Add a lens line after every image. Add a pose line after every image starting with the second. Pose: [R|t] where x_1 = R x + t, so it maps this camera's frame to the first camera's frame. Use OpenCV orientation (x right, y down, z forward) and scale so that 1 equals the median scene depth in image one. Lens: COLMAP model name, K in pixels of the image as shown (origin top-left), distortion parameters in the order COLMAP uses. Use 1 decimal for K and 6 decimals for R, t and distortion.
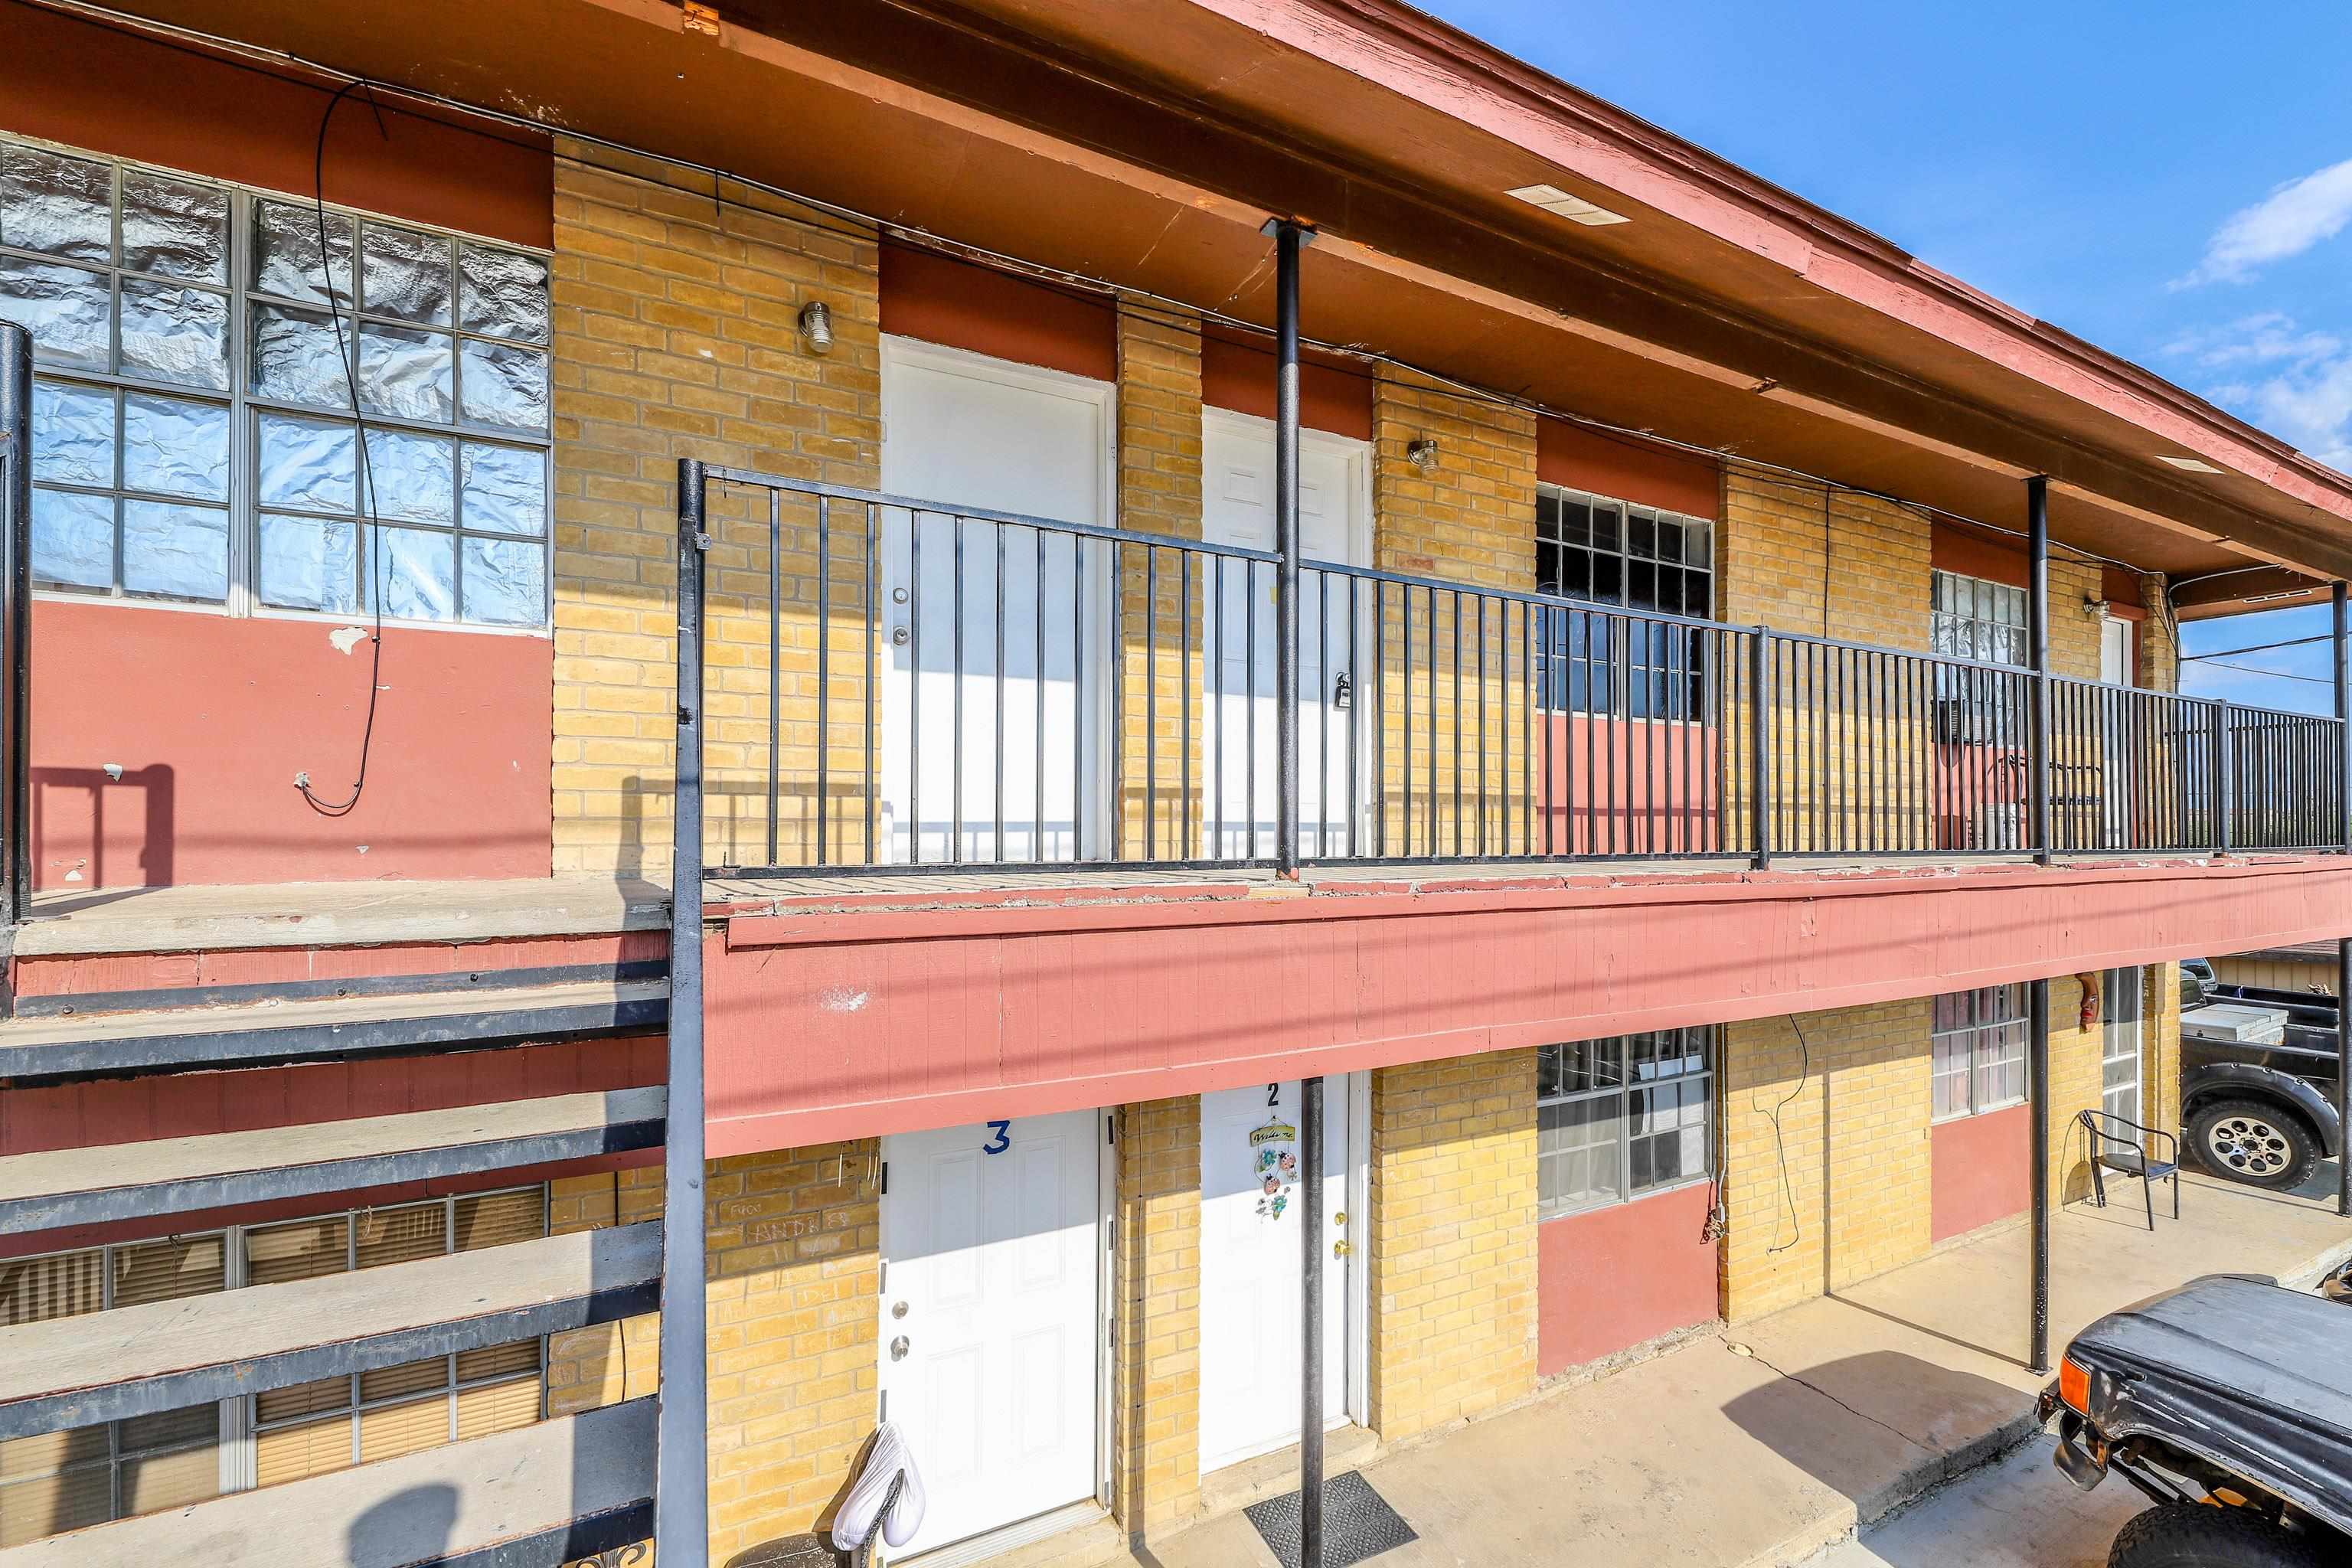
lens RADIAL K [[942.9, 0, 1170.6], [0, 942.9, 760.5], [0, 0, 1]] dist [0.019401, -0.008196]
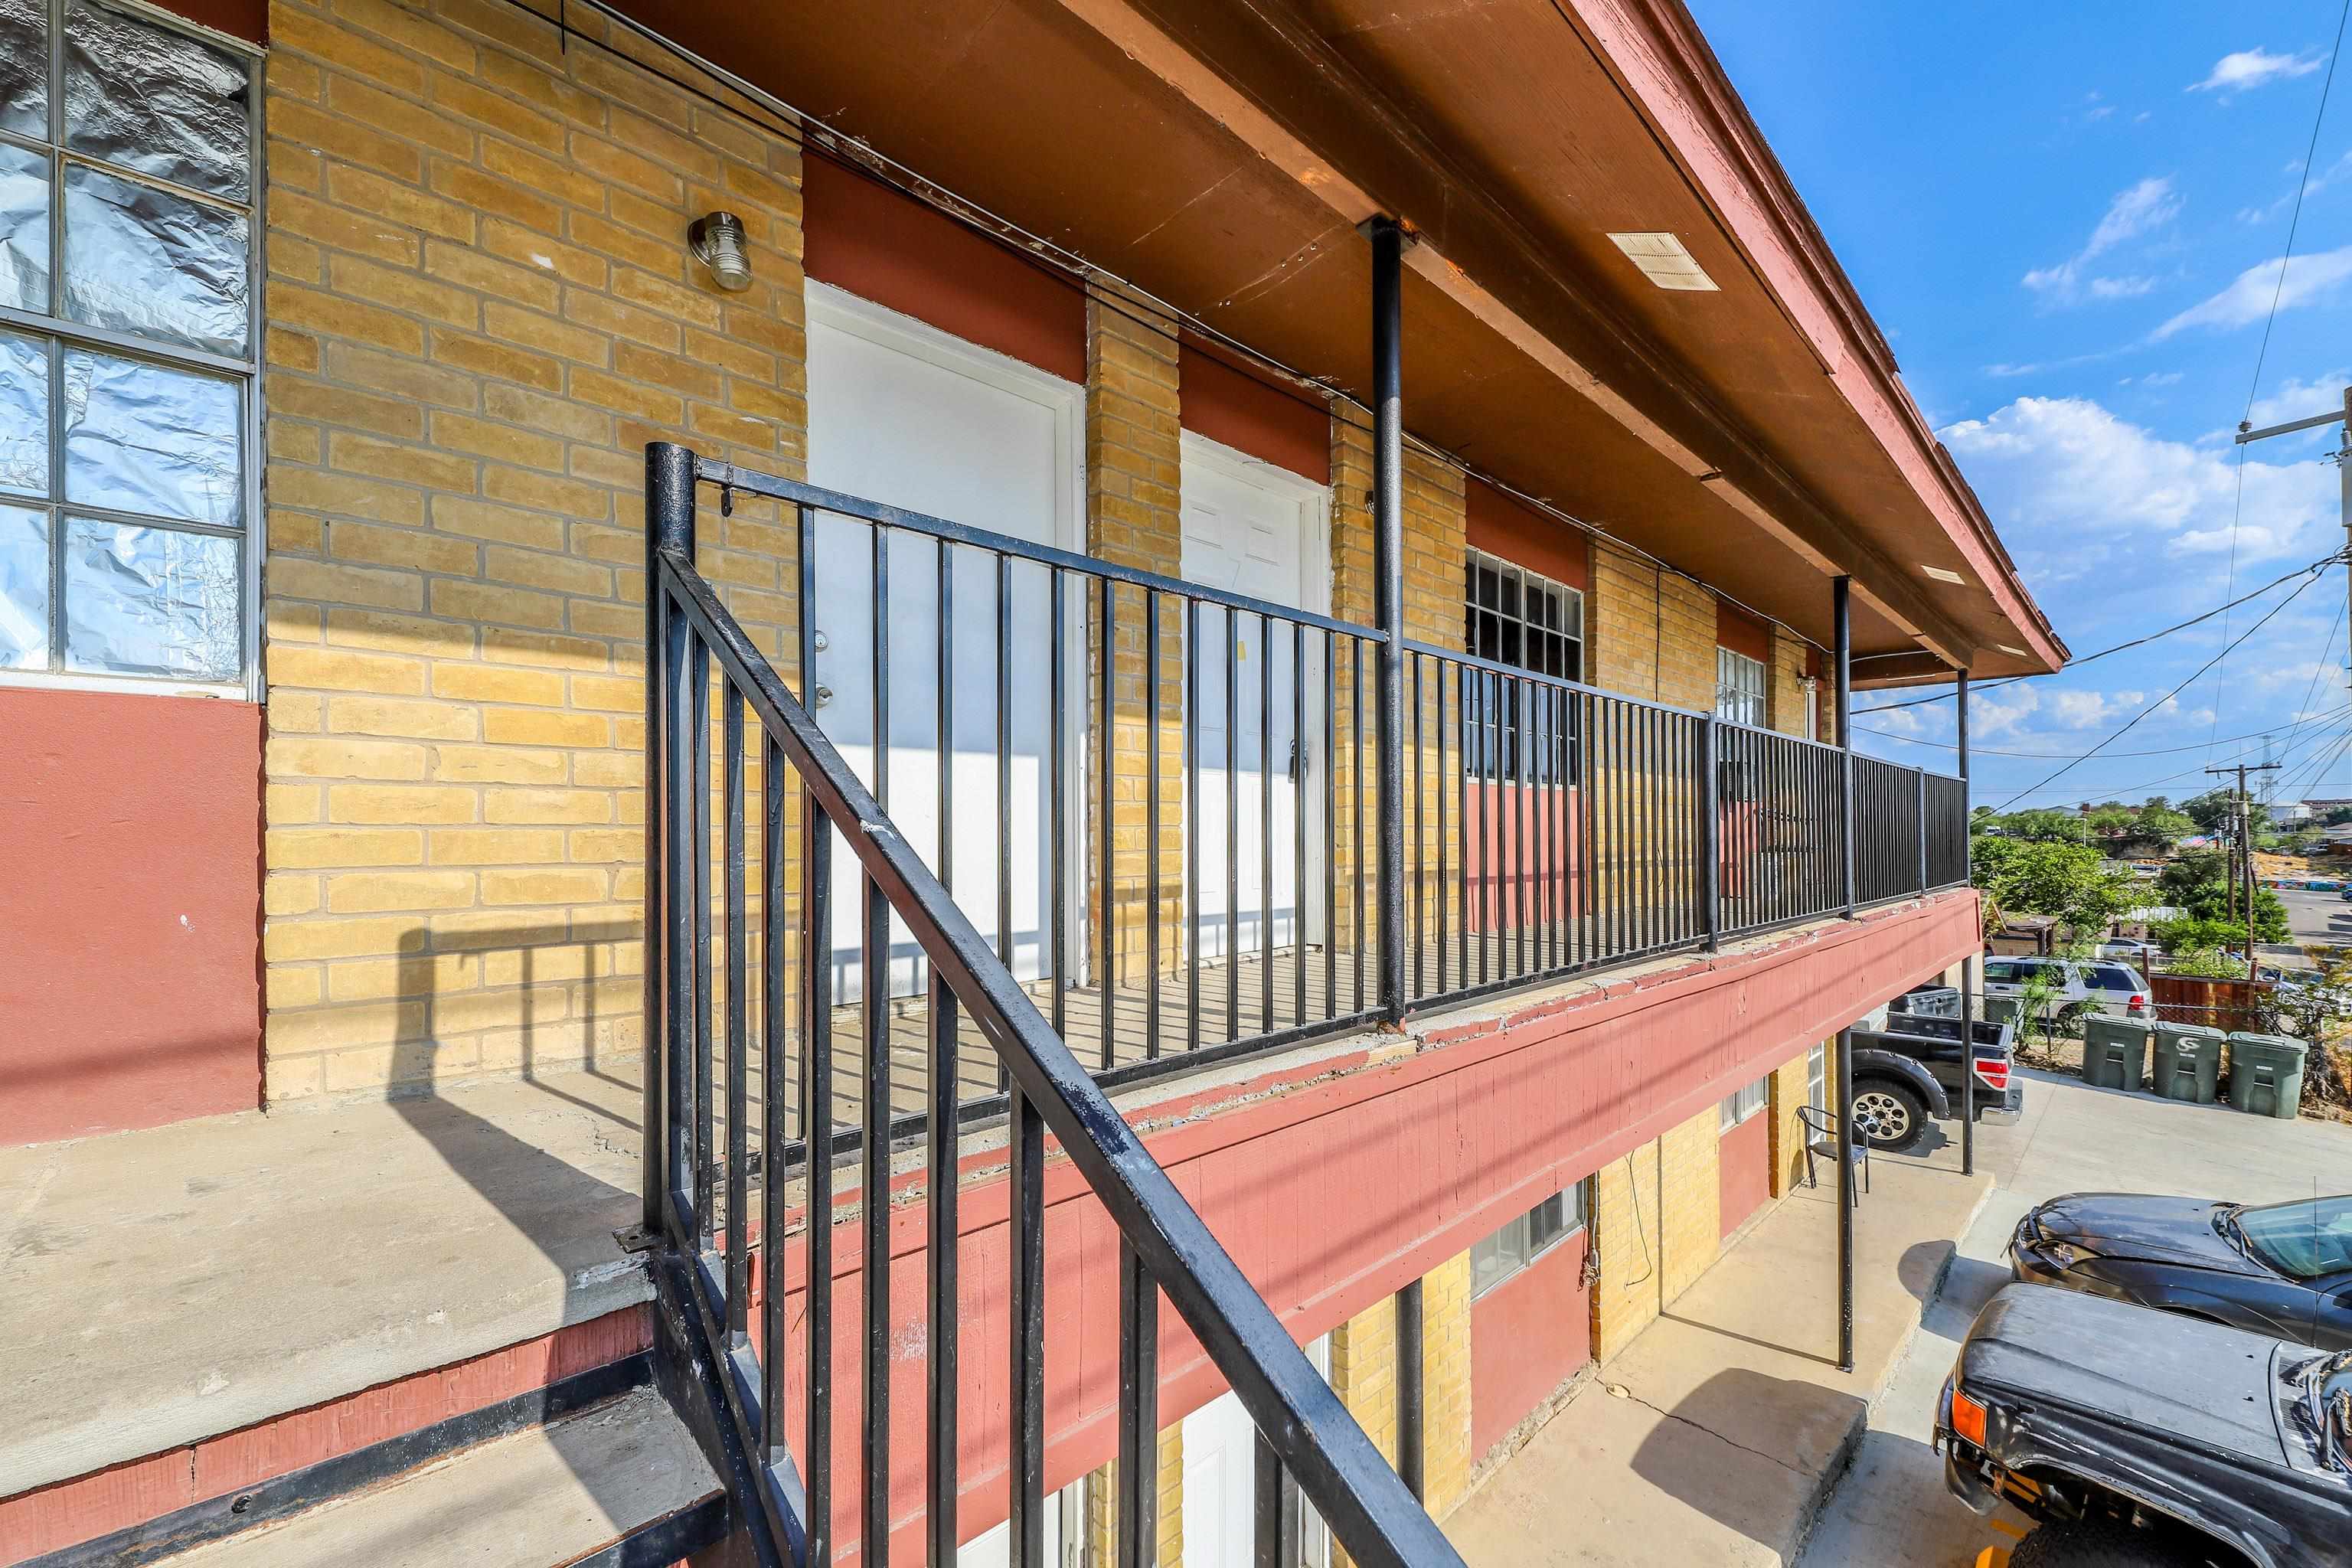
lens RADIAL K [[931.5, 0, 1186.9], [0, 931.5, 782.7], [0, 0, 1]] dist [0.017023, -0.008604]
pose [[0.955168, 0.007956, 0.295957, -0.259088], [-0.011611, 0.999876, 0.010594, -0.086773], [-0.295836, -0.013556, 0.955142, 0.257825]]
